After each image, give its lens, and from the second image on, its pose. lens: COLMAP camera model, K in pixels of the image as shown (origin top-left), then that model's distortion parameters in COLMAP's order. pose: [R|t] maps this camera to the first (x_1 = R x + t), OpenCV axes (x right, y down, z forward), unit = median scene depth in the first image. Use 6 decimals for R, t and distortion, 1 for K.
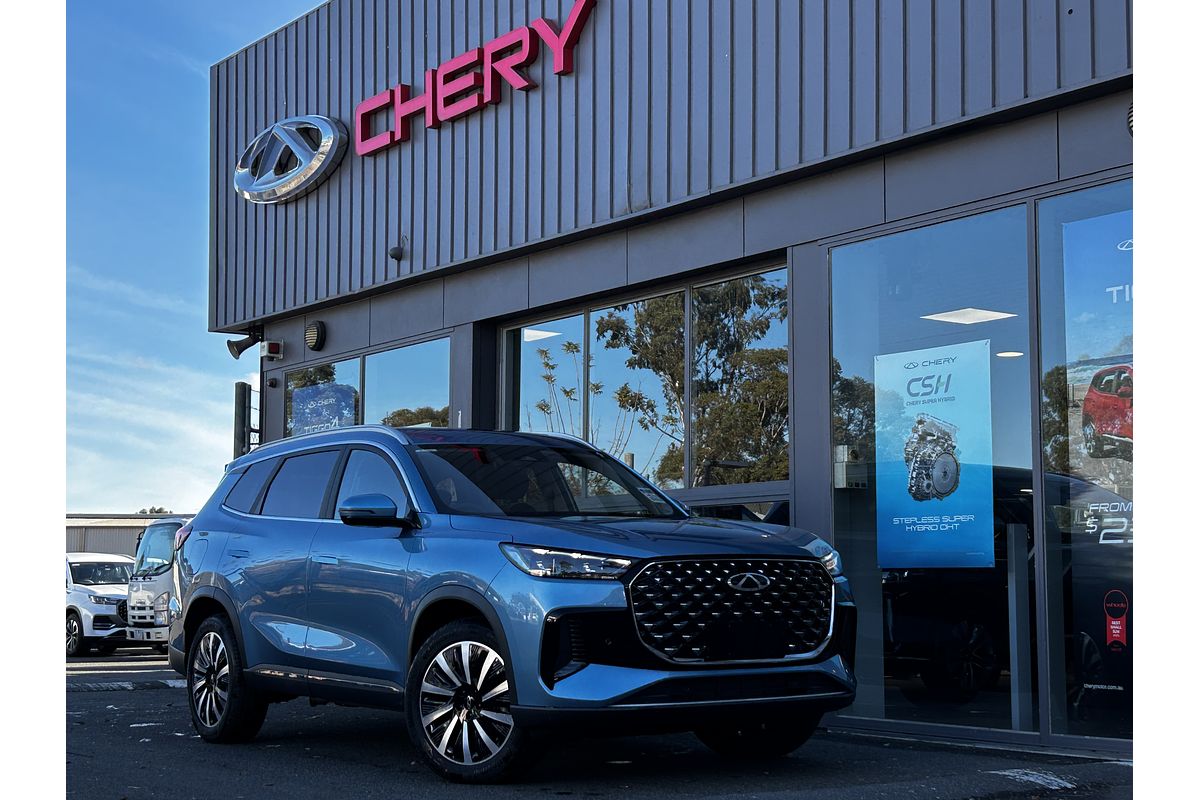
lens RADIAL K [[1895.0, 0, 600.0], [0, 1895.0, 400.0], [0, 0, 1]] dist [0.154310, -0.009738]
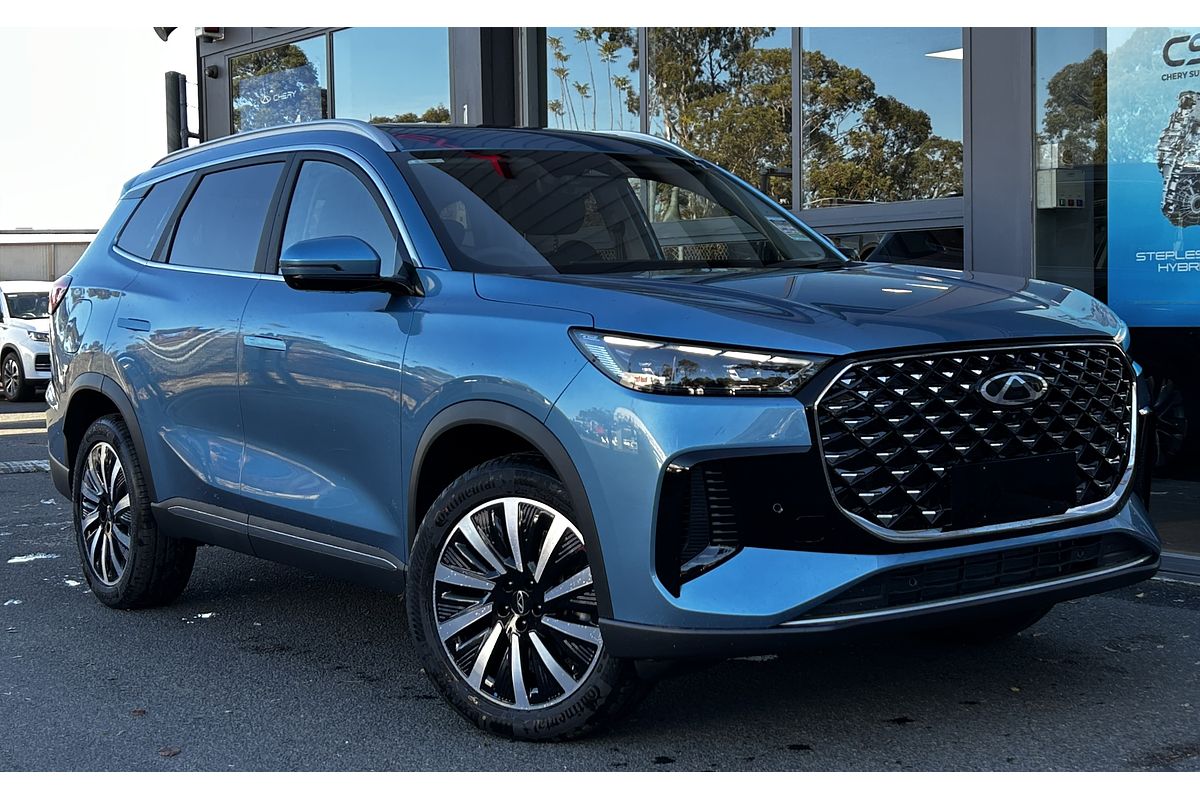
lens RADIAL K [[1819.4, 0, 735.7], [0, 1819.4, 378.2], [0, 0, 1]] dist [0.143719, -0.145184]
pose [[0.996746, -0.023150, 0.077217, -0.044445], [0.011561, 0.989028, 0.147275, 0.011393], [-0.079779, -0.145903, 0.986077, 0.453955]]
